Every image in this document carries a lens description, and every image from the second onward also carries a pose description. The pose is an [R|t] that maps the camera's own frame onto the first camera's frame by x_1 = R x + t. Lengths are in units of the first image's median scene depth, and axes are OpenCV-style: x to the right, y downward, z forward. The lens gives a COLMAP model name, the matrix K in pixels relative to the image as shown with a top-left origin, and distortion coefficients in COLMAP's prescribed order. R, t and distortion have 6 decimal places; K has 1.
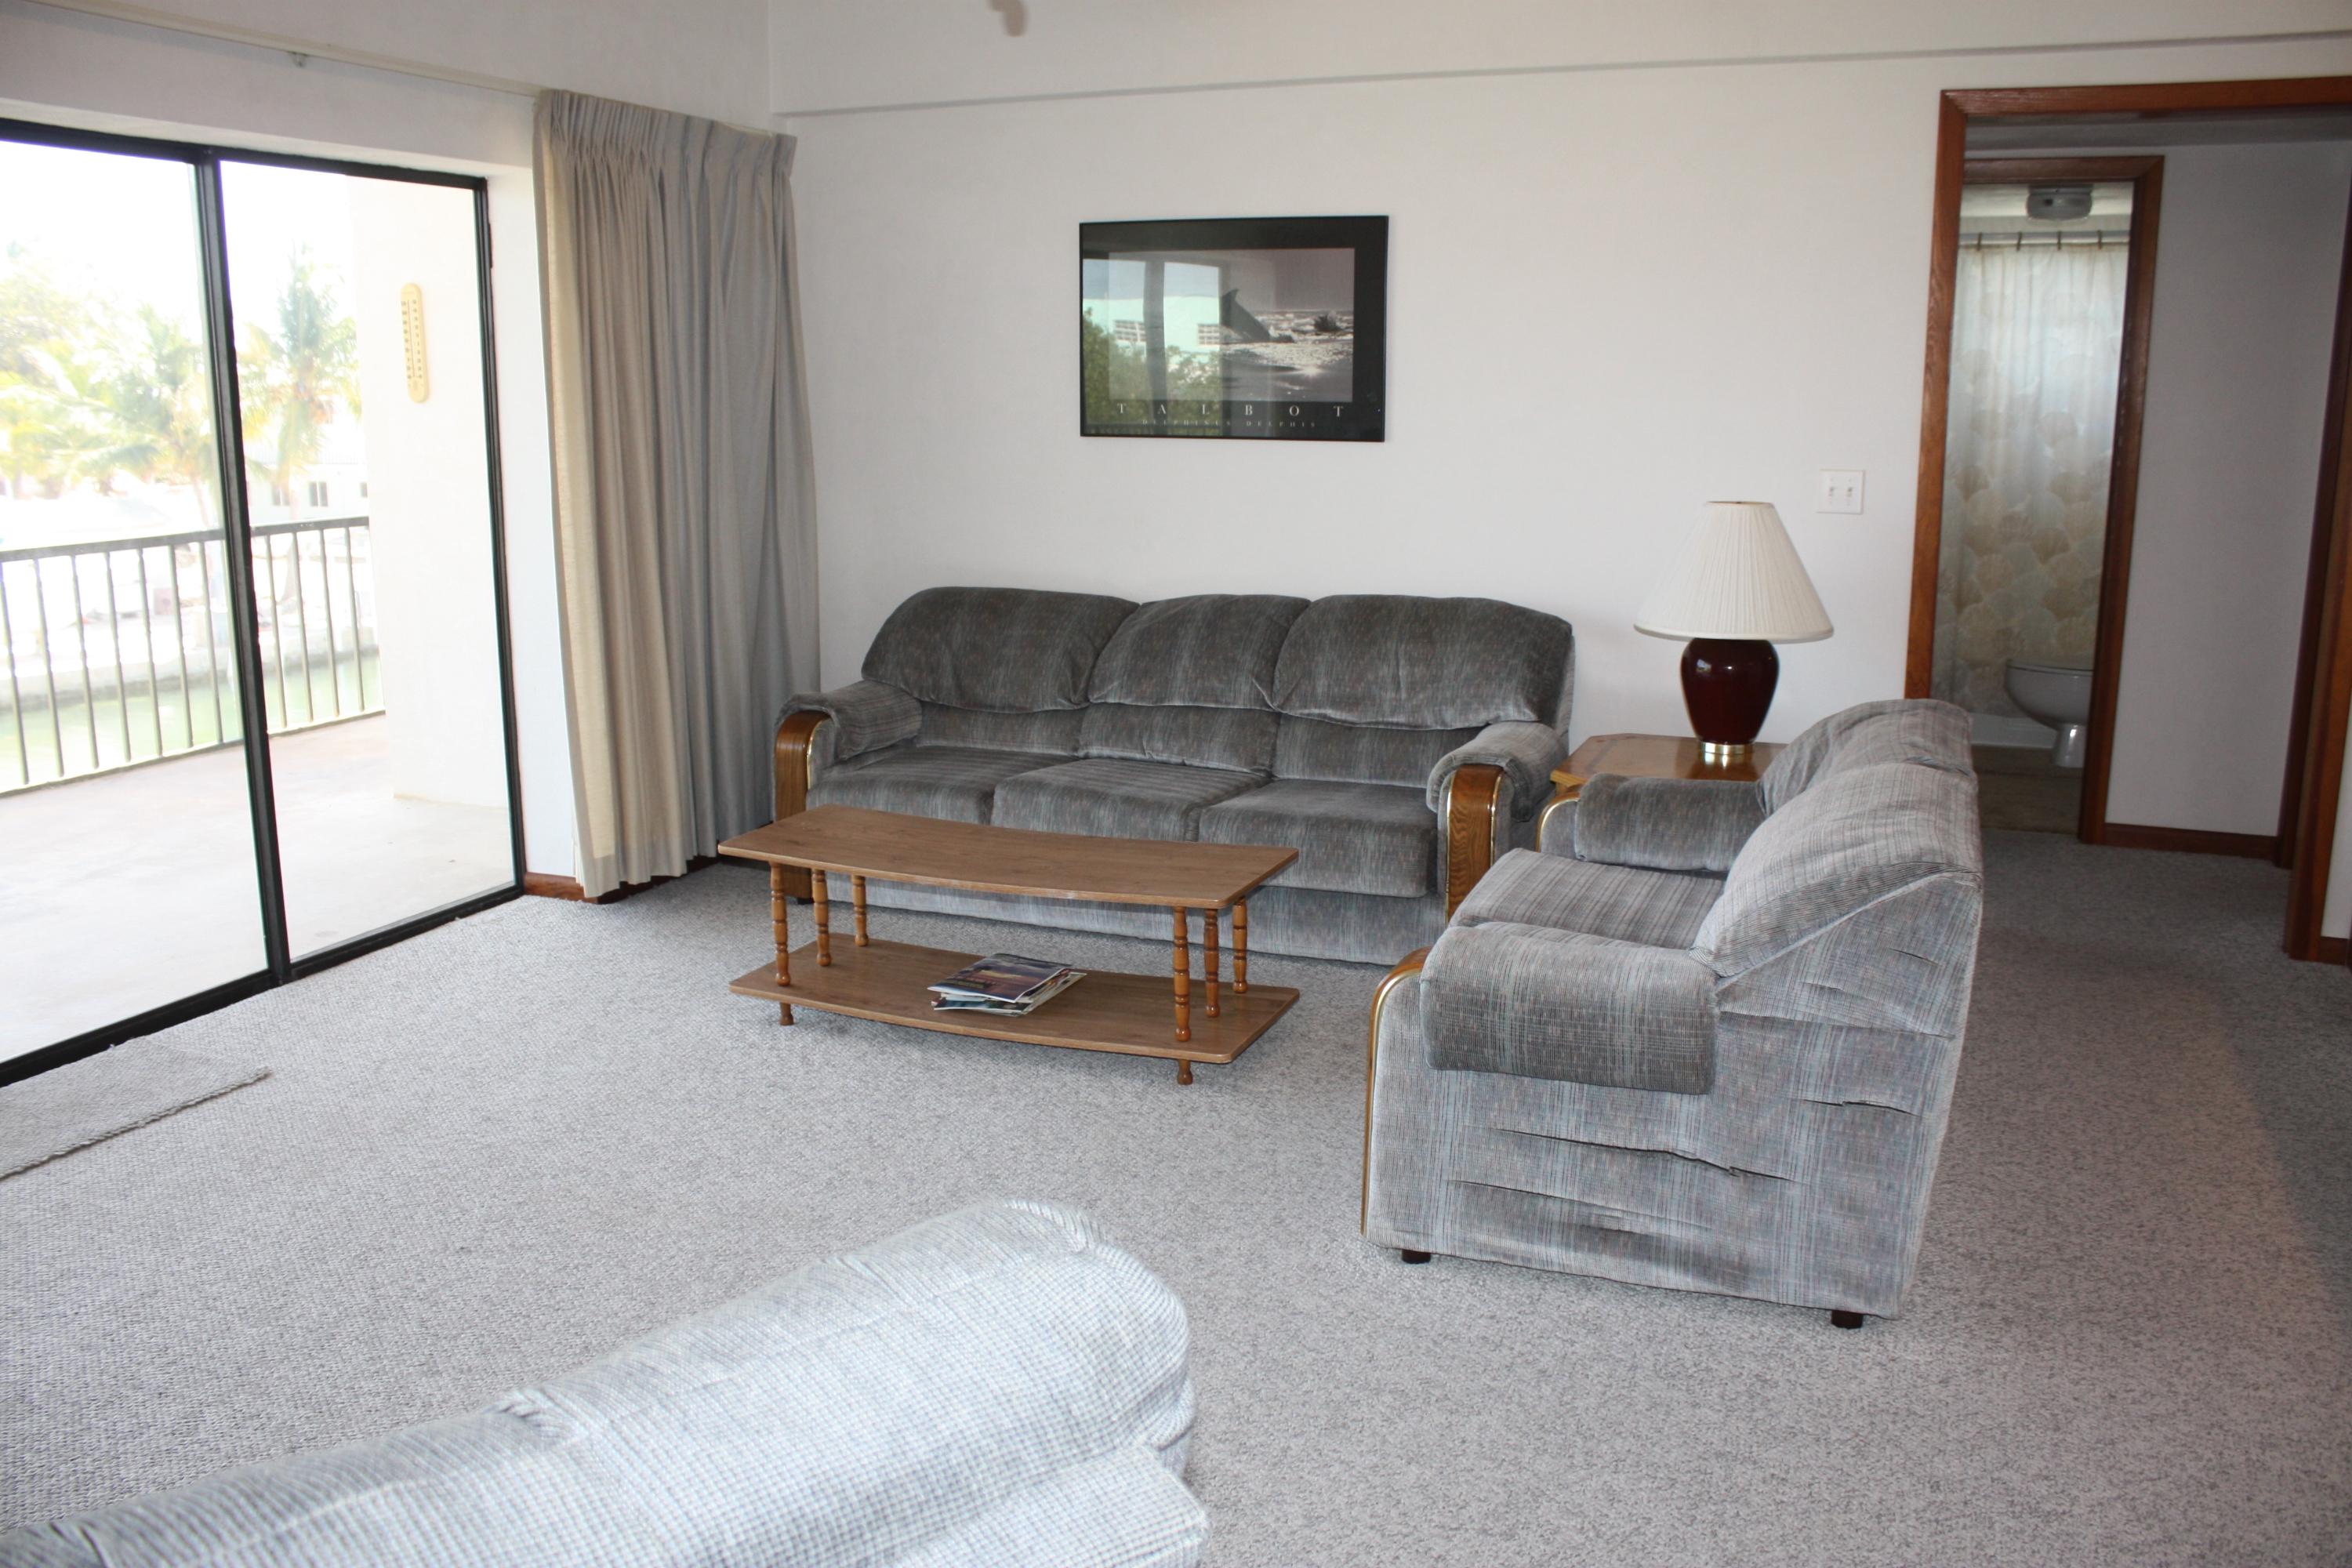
lens RADIAL K [[1962.2, 0, 1176.0], [0, 1962.2, 784.0], [0, 0, 1]] dist [-0.167572, 0.164262]
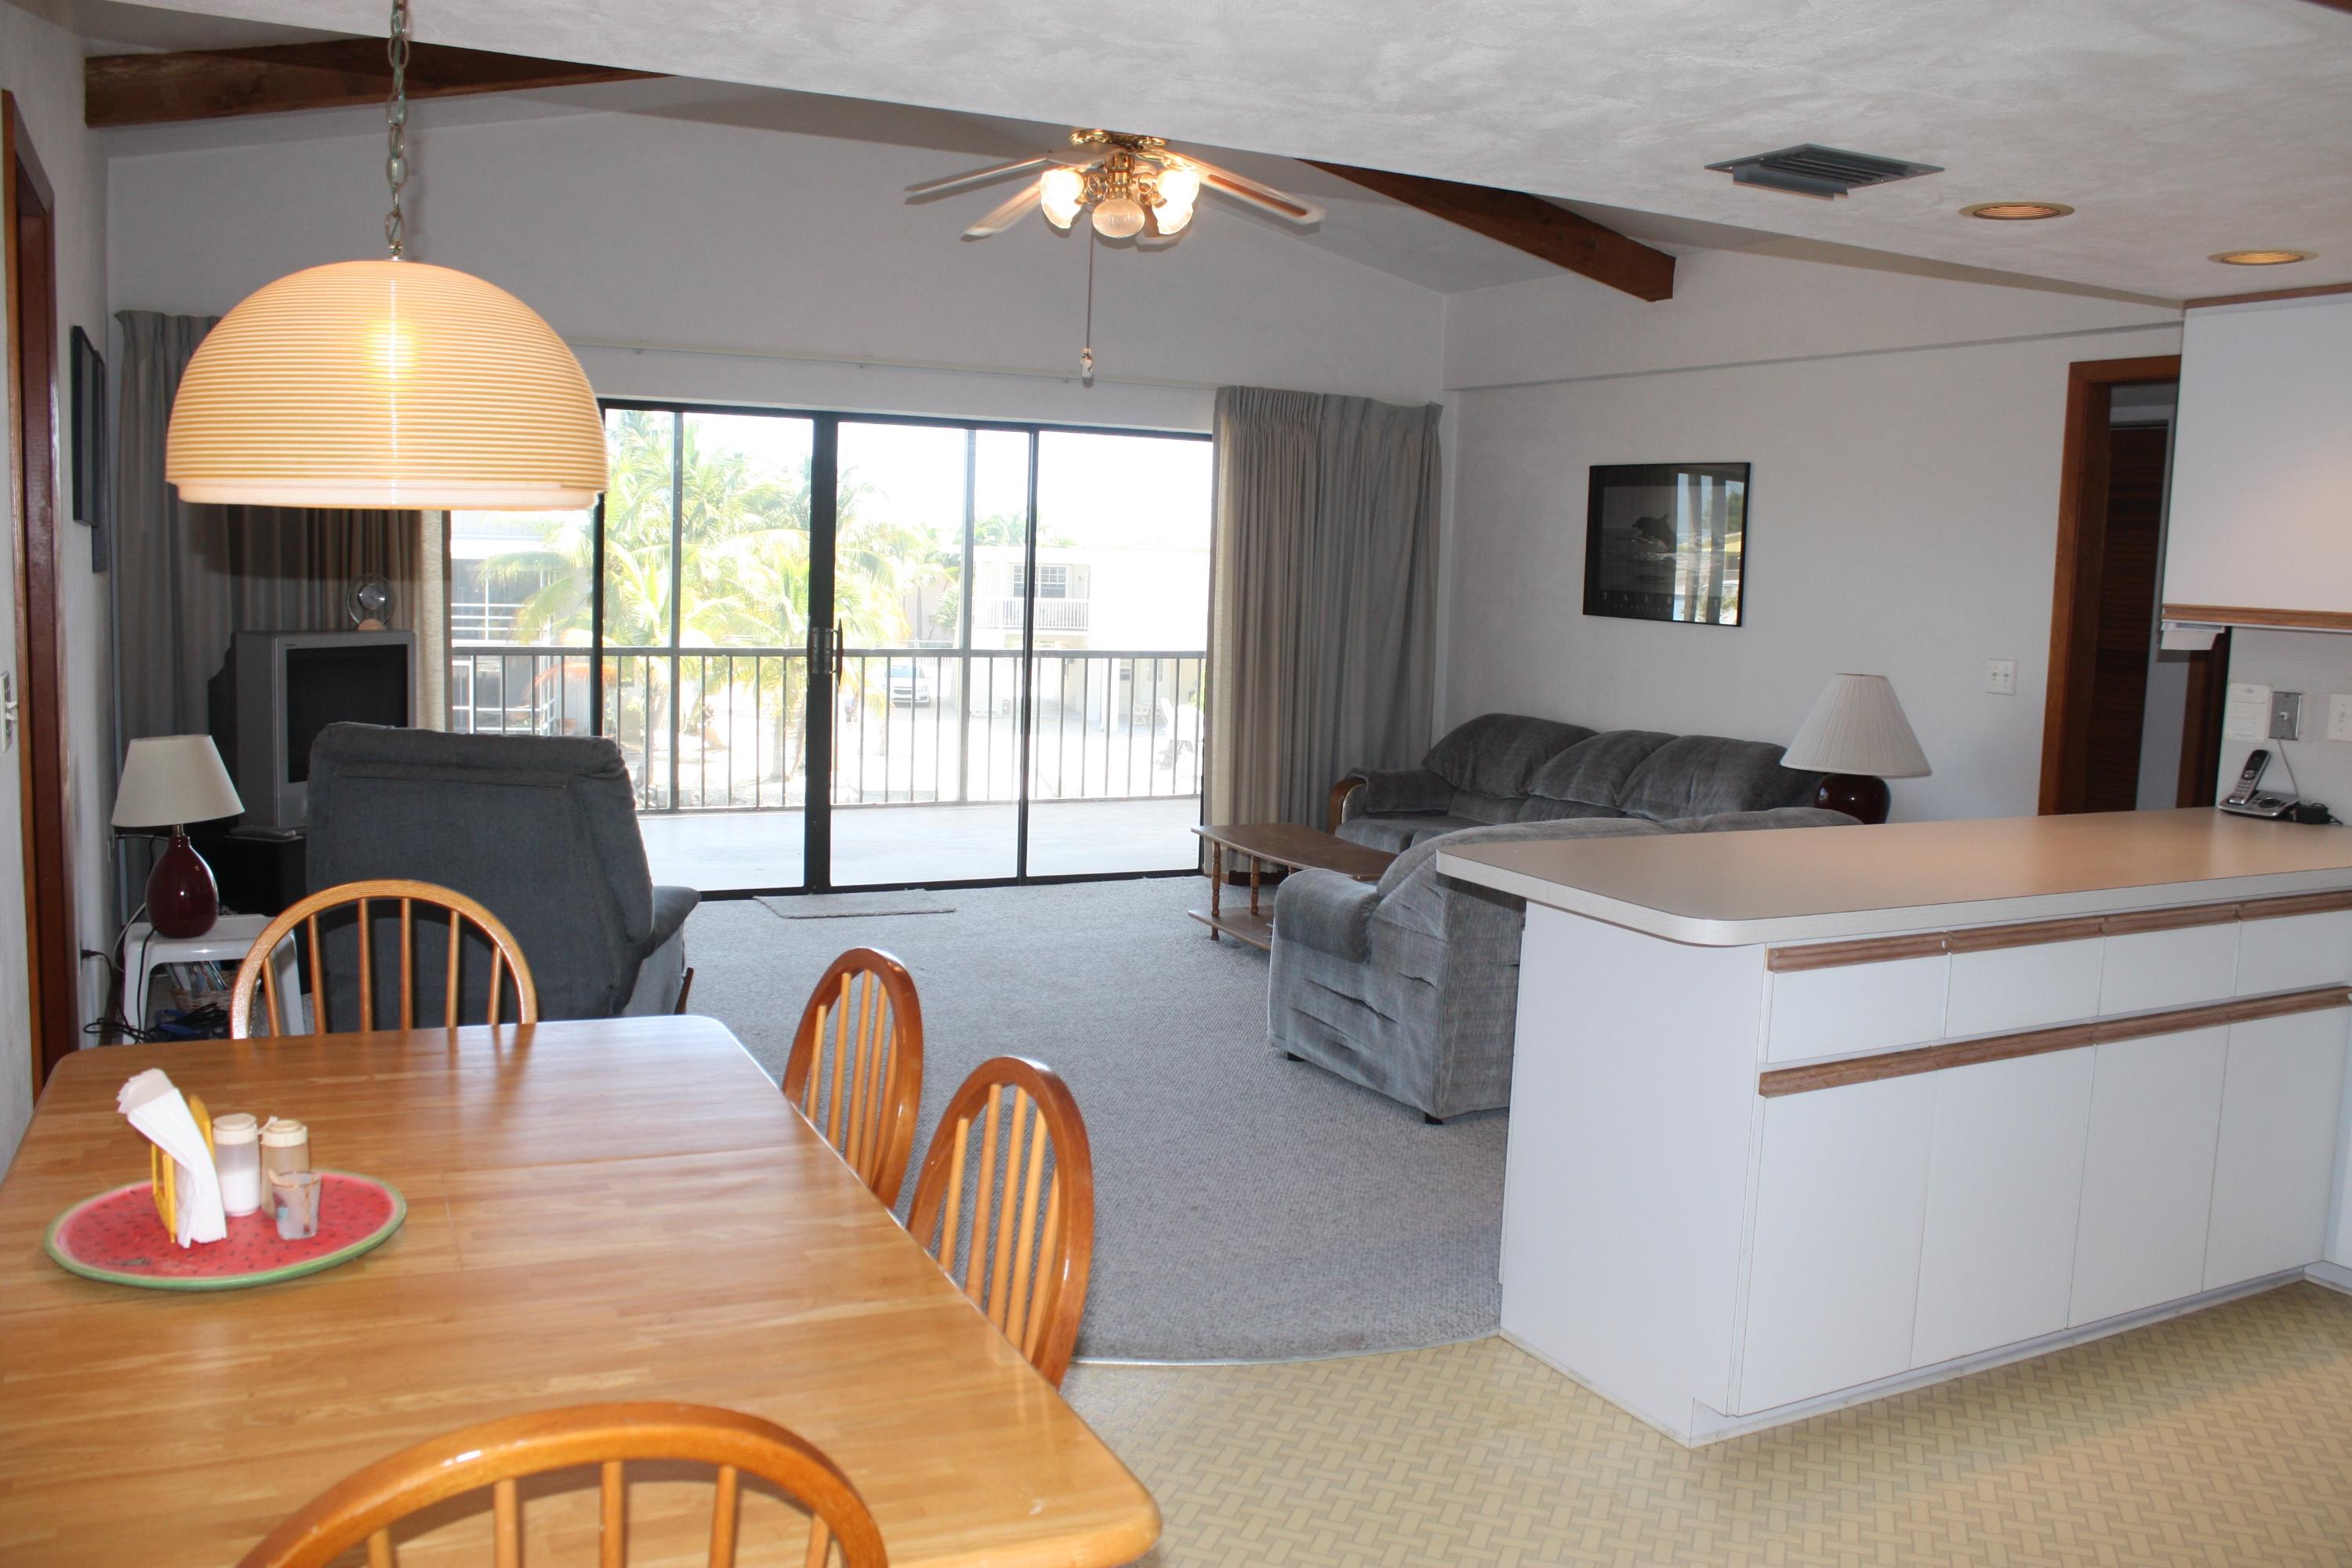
lens RADIAL K [[1966.4, 0, 1176.0], [0, 1966.4, 784.0], [0, 0, 1]] dist [-0.167480, 0.157106]
pose [[0.757851, 0.101449, -0.644492, 1.156390], [-0.168401, 0.984780, -0.043007, 0.095819], [0.630320, 0.141126, 0.763400, -0.440928]]
